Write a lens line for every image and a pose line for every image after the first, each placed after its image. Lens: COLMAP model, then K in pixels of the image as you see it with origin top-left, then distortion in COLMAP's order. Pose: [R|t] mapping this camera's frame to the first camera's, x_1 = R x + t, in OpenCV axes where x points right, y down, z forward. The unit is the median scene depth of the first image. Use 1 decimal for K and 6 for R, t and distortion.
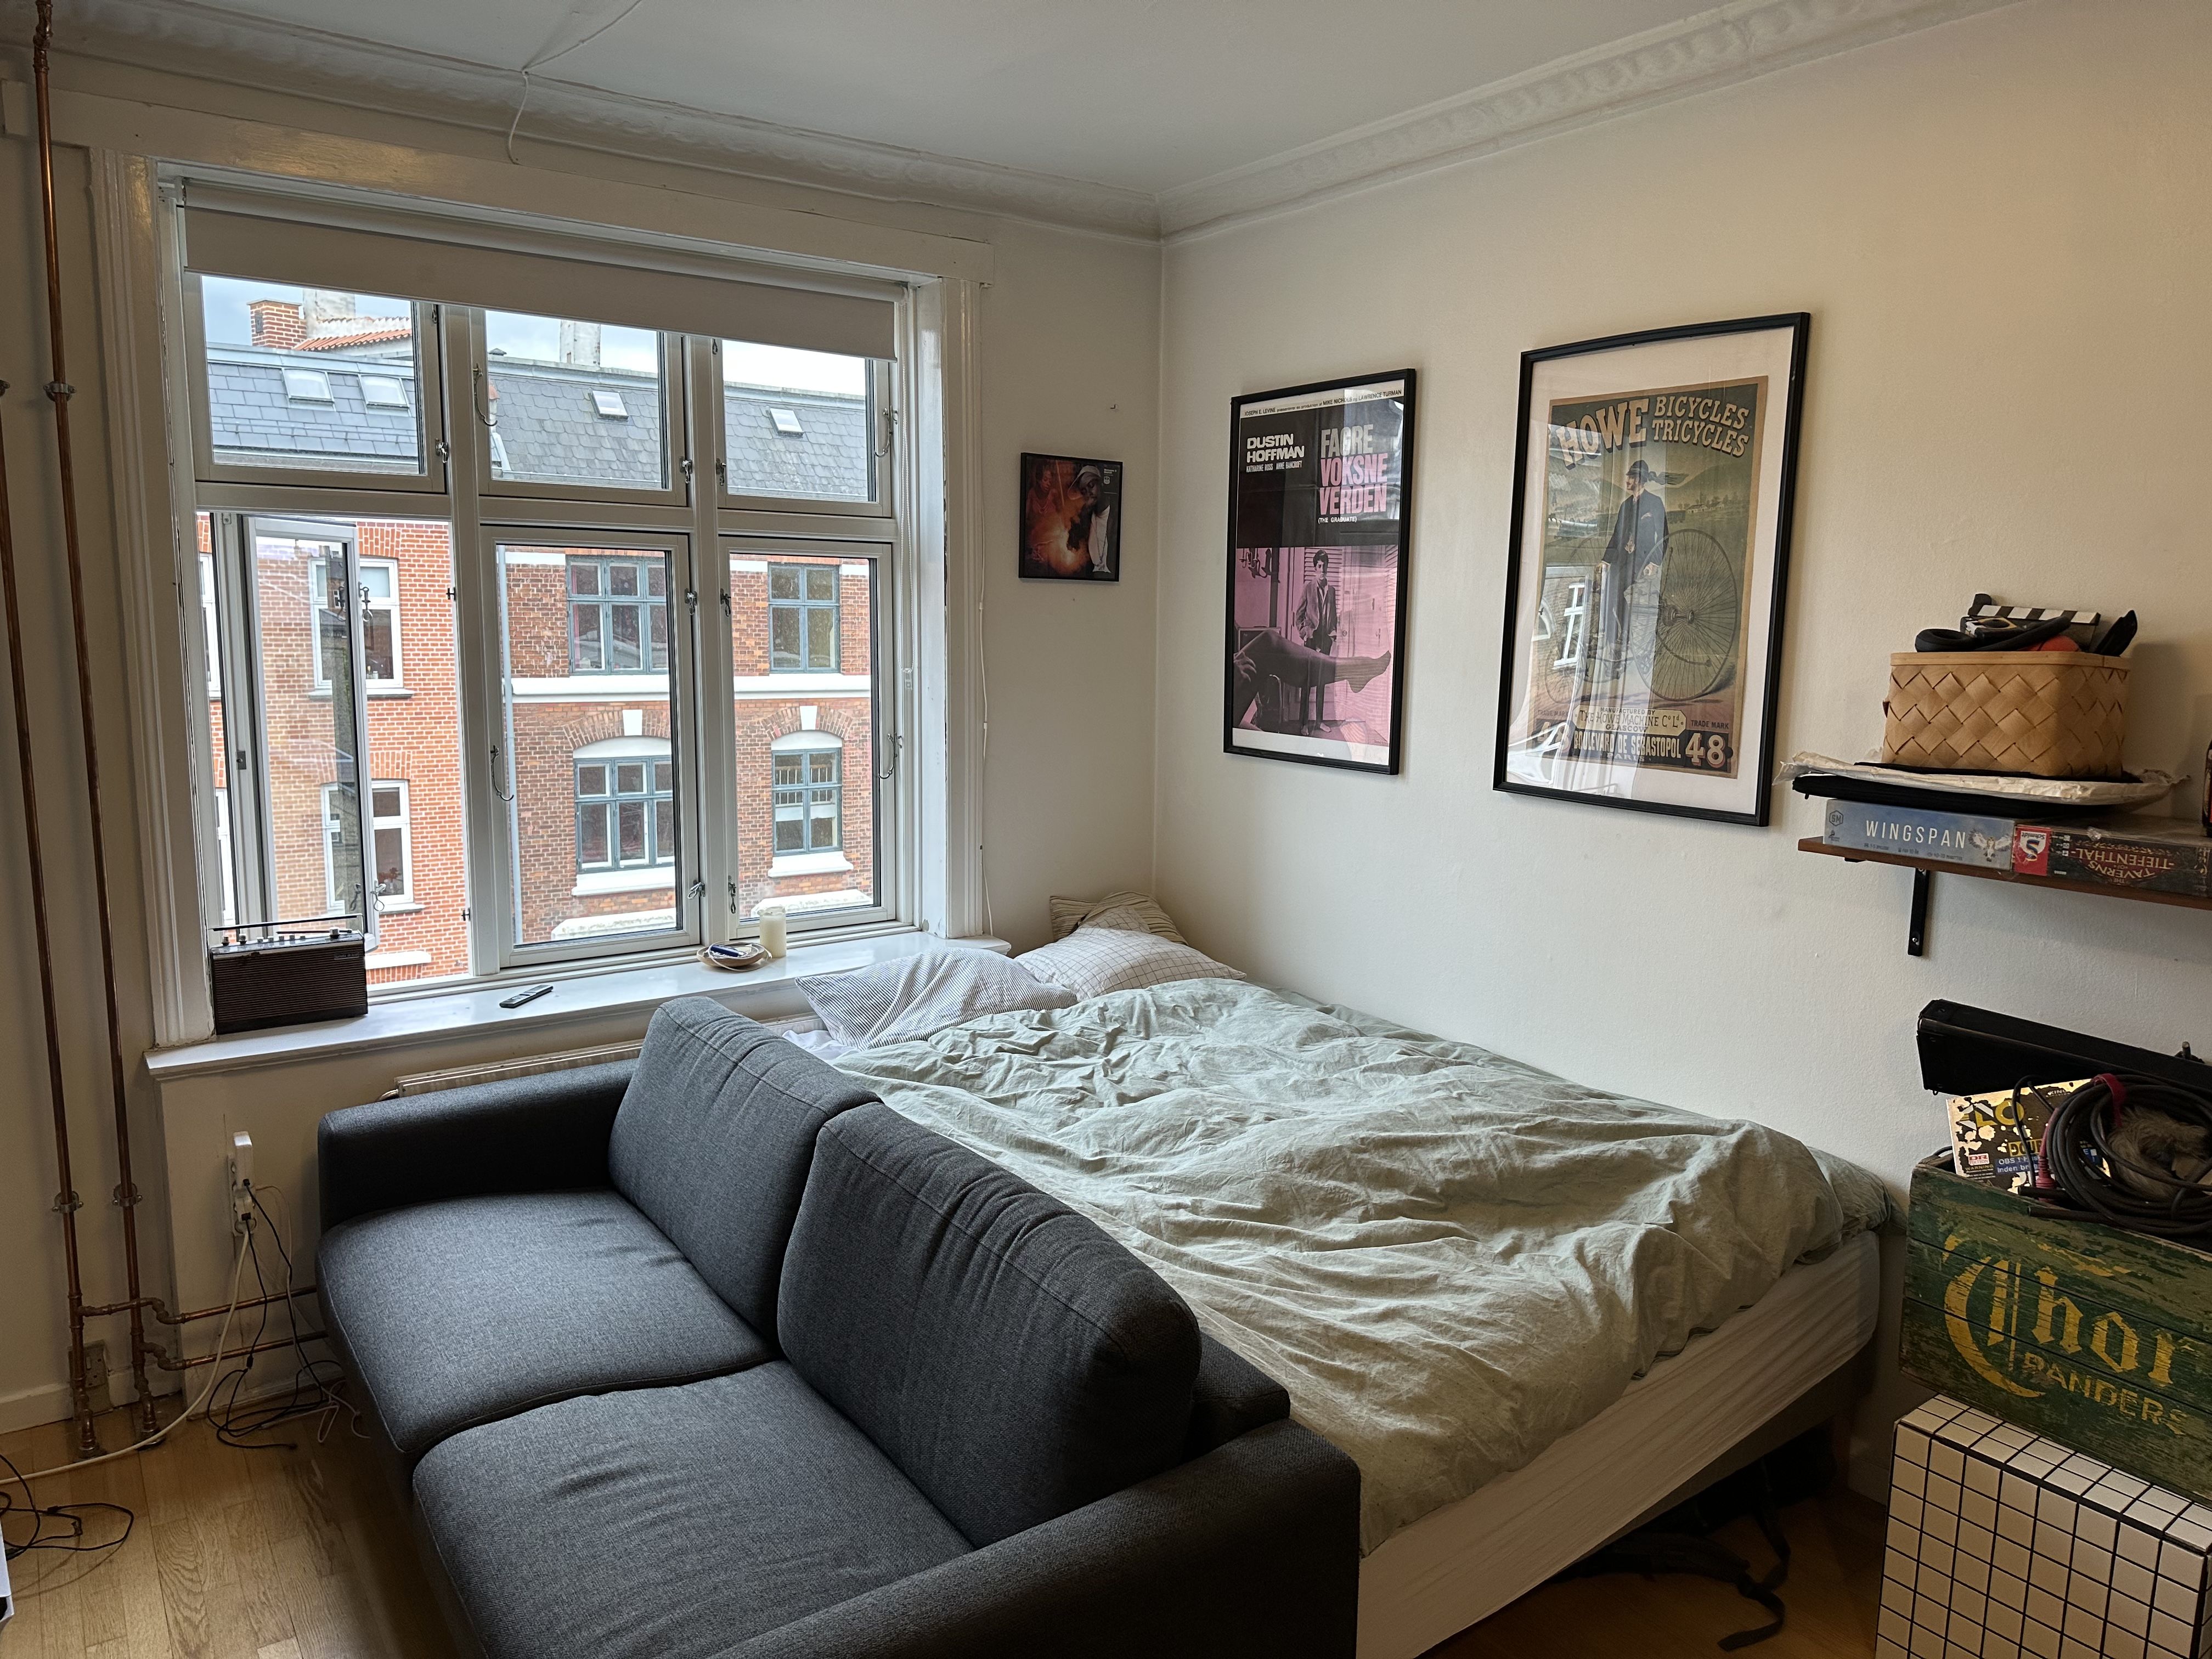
lens RADIAL K [[1609.7, 0, 1085.4], [0, 1609.7, 824.6], [0, 0, 1]] dist [0.067602, -0.049192]
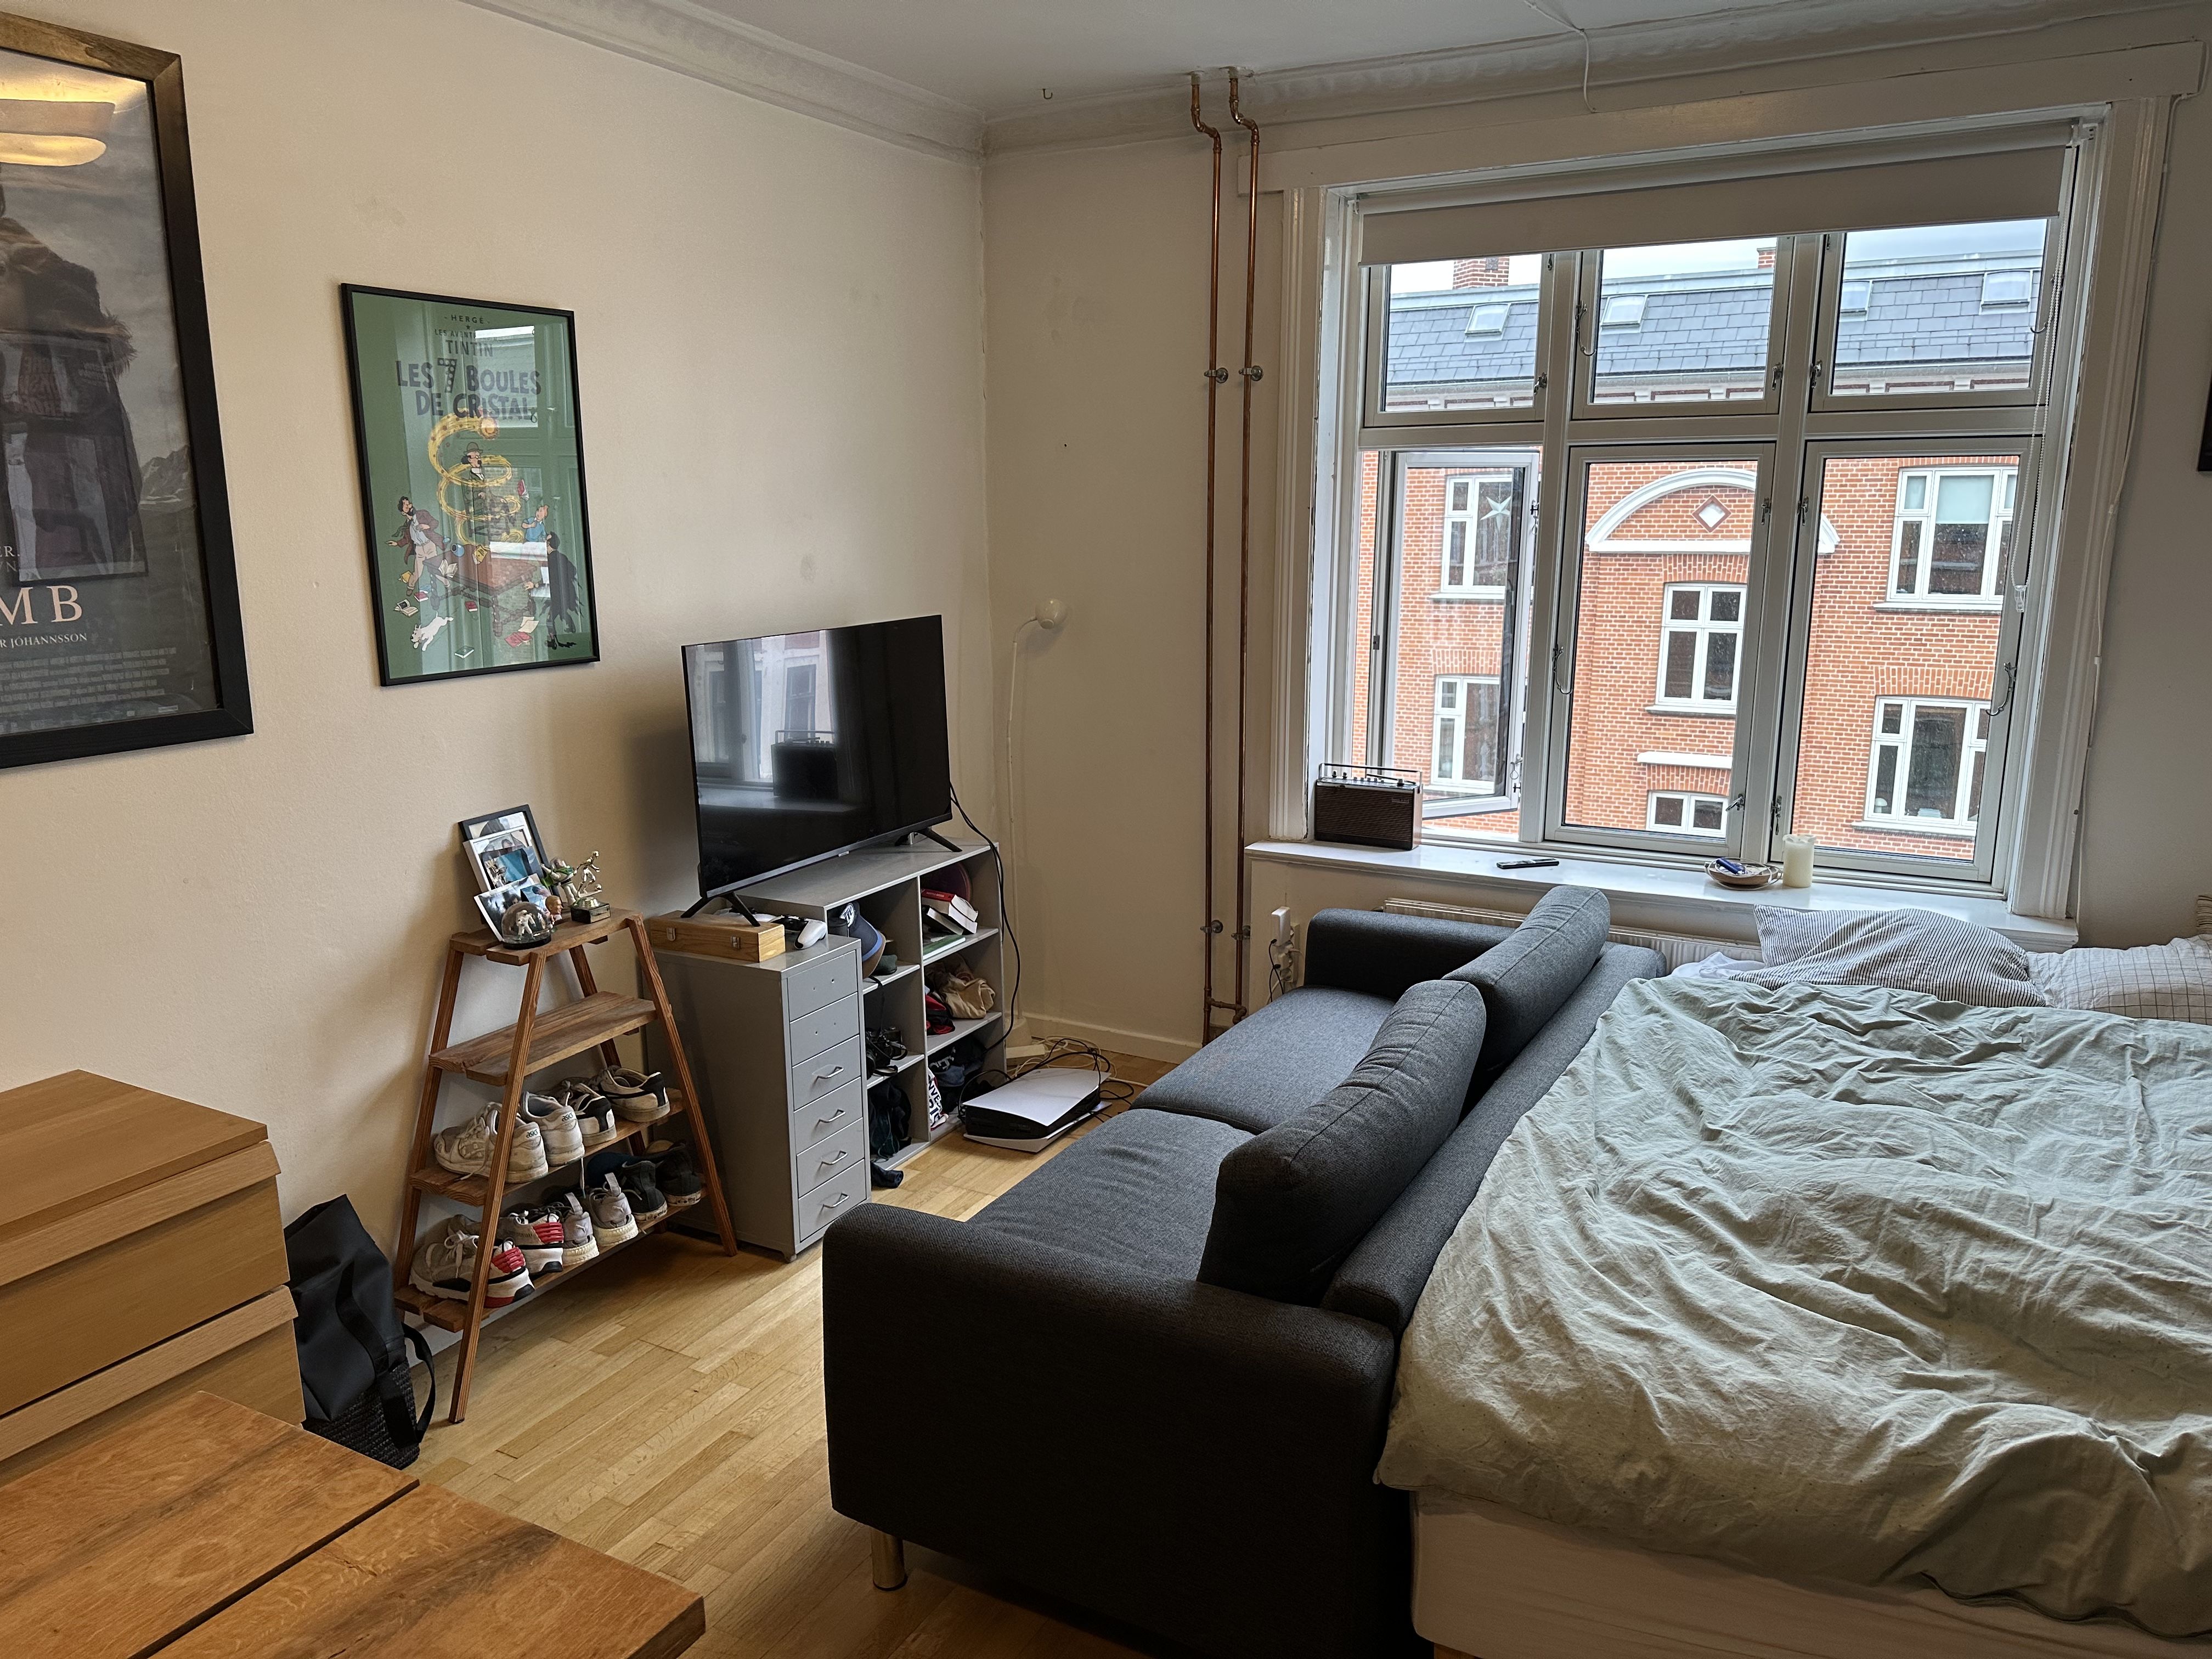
lens RADIAL K [[1609.7, 0, 1085.6], [0, 1609.7, 831.9], [0, 0, 1]] dist [0.067602, -0.049192]
pose [[0.416207, 0.171847, -0.892883, 0.597127], [-0.121150, 0.983703, 0.132854, -0.033535], [0.901163, 0.052878, 0.430243, 0.251990]]
